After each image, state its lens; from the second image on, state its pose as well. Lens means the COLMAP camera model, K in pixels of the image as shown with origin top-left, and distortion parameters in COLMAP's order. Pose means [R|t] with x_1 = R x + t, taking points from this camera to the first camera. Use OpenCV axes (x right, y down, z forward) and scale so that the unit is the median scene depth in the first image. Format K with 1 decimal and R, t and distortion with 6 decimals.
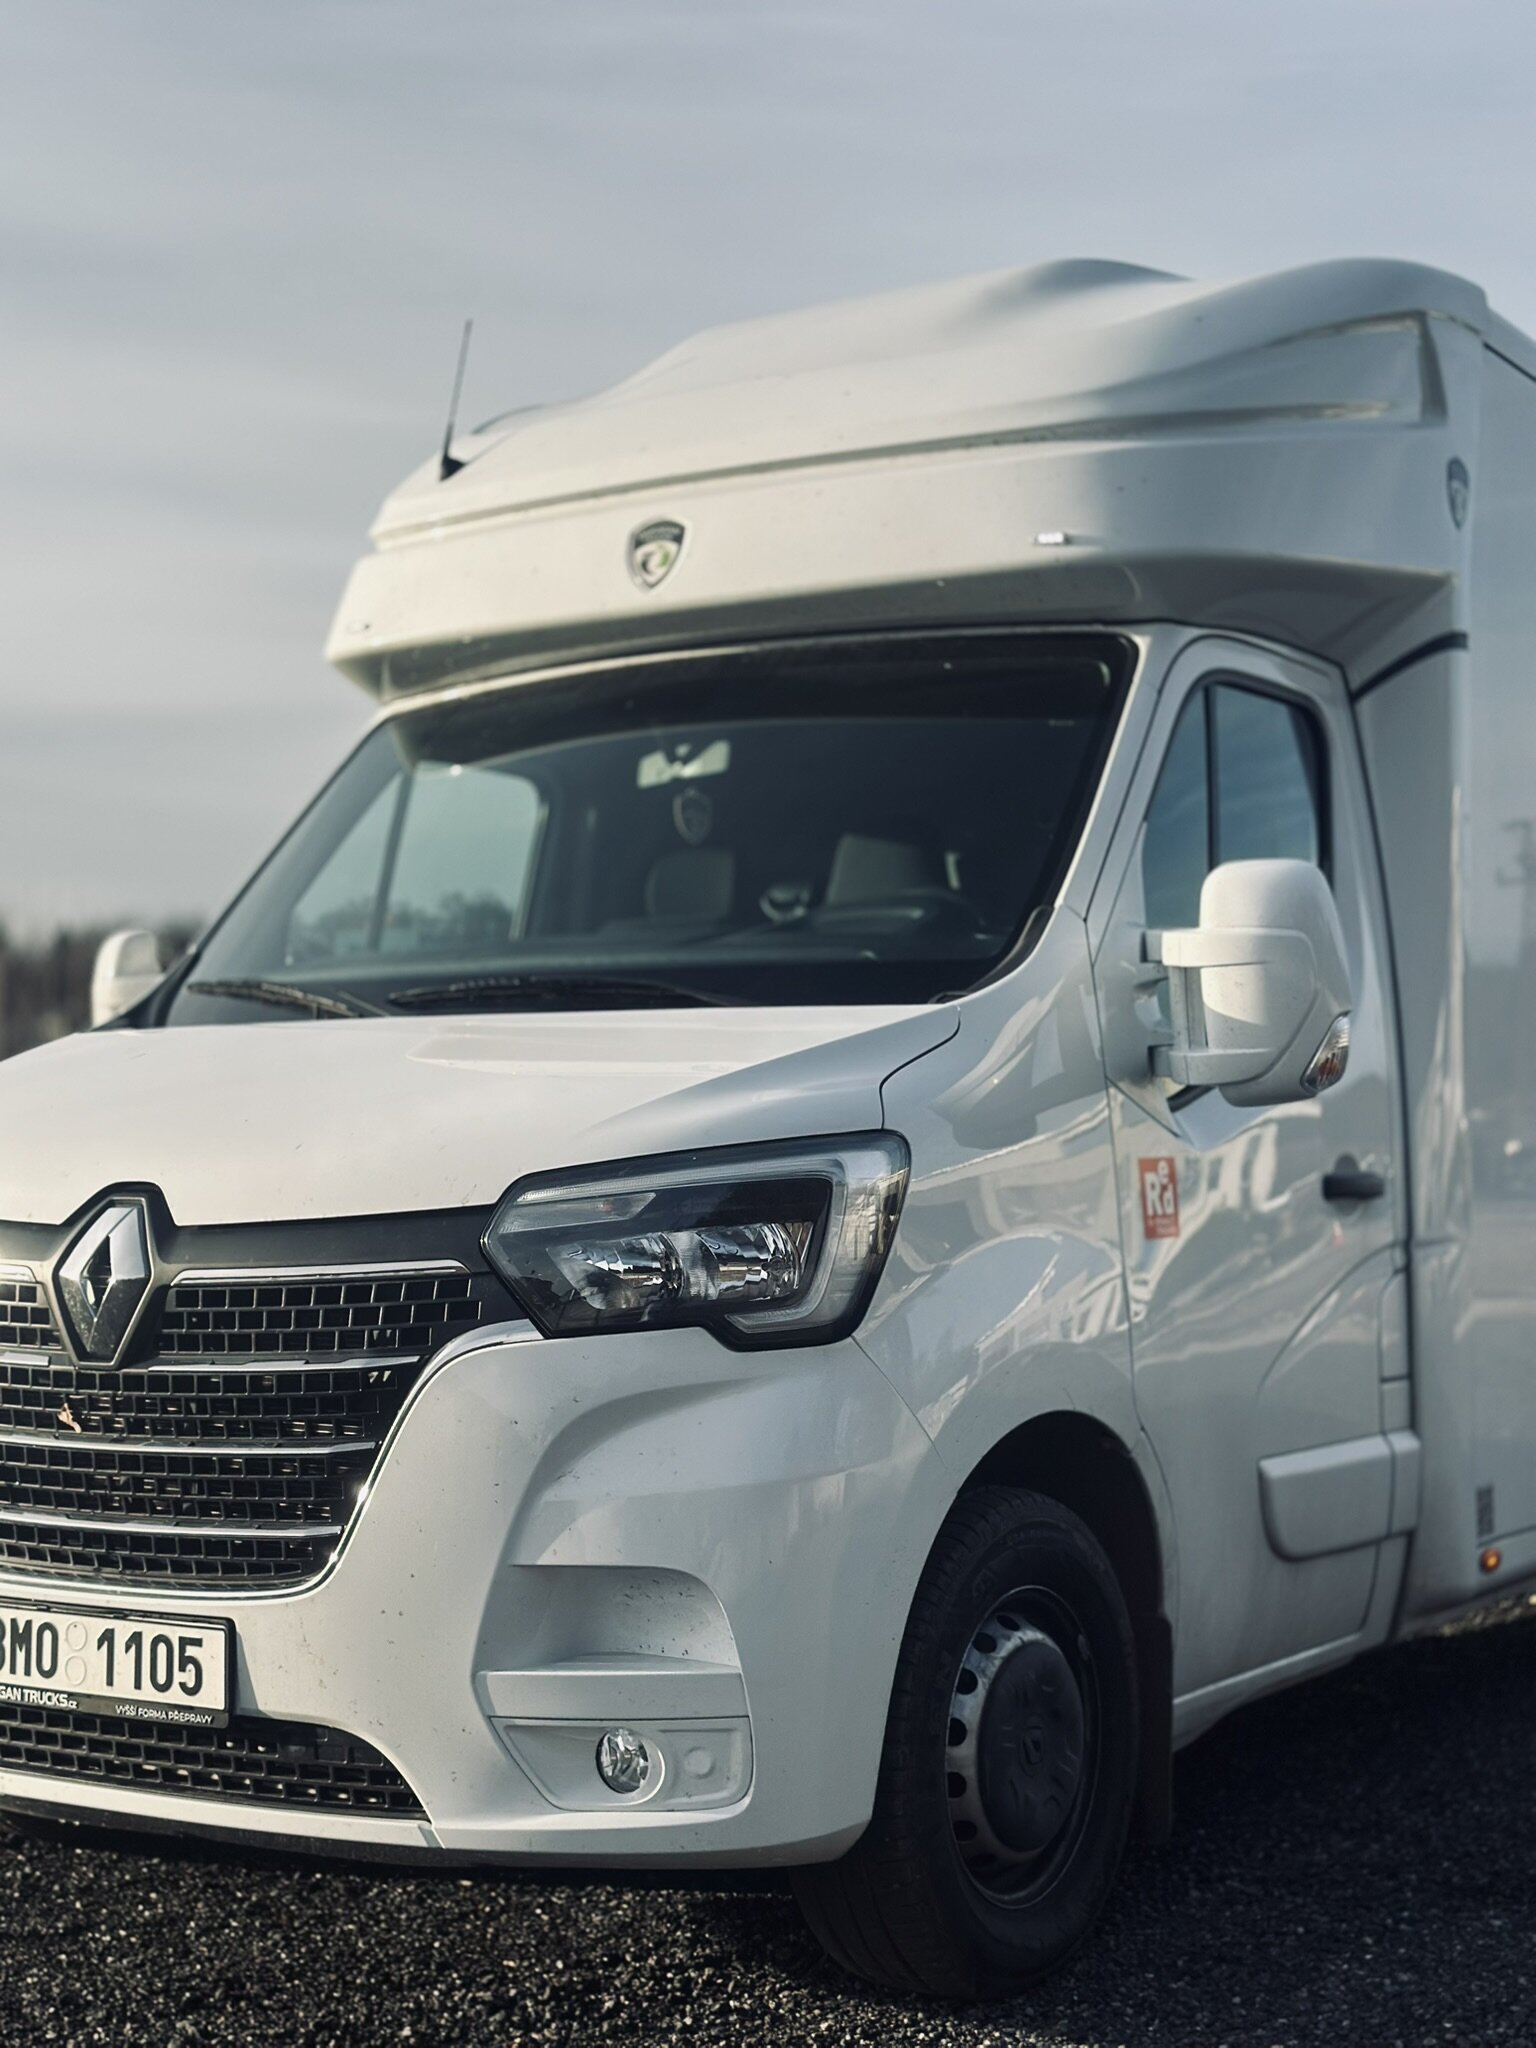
lens RADIAL K [[2837.8, 0, 768.0], [0, 2837.8, 1024.0], [0, 0, 1]] dist [0.135185, -0.059682]
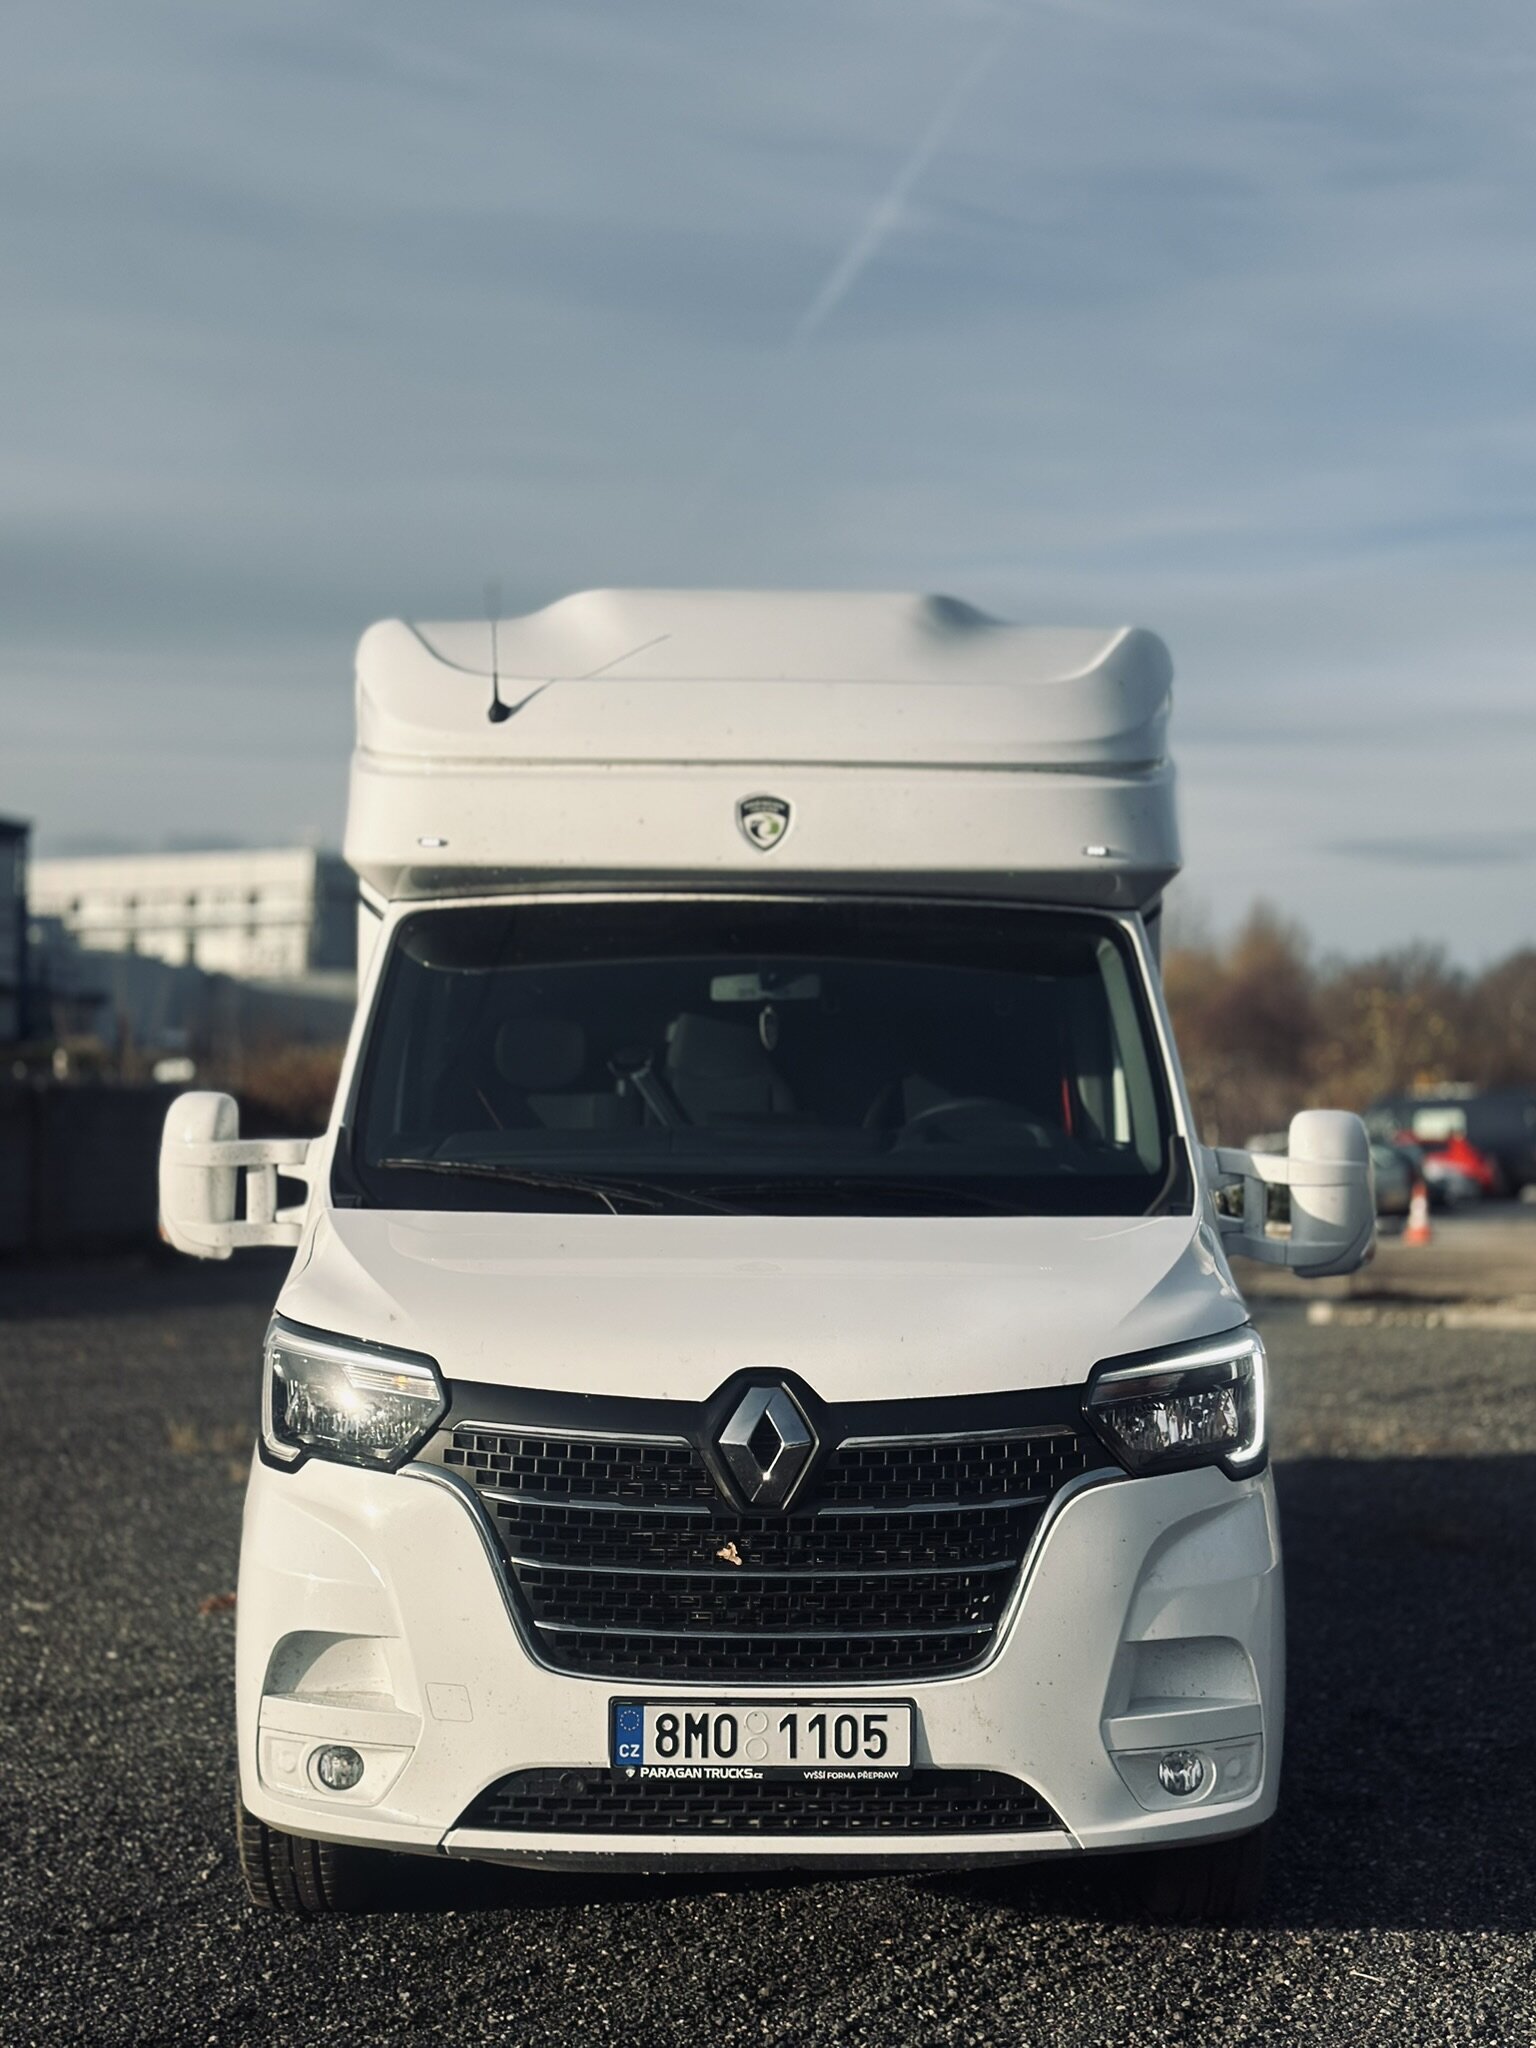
lens RADIAL K [[2912.2, 0, 768.0], [0, 2912.2, 1024.0], [0, 0, 1]] dist [0.165805, 0.011126]
pose [[0.836450, 0.025401, 0.547454, -0.987921], [-0.035555, 0.999336, 0.007957, -0.115235], [-0.546888, -0.026120, 0.836798, -0.107890]]
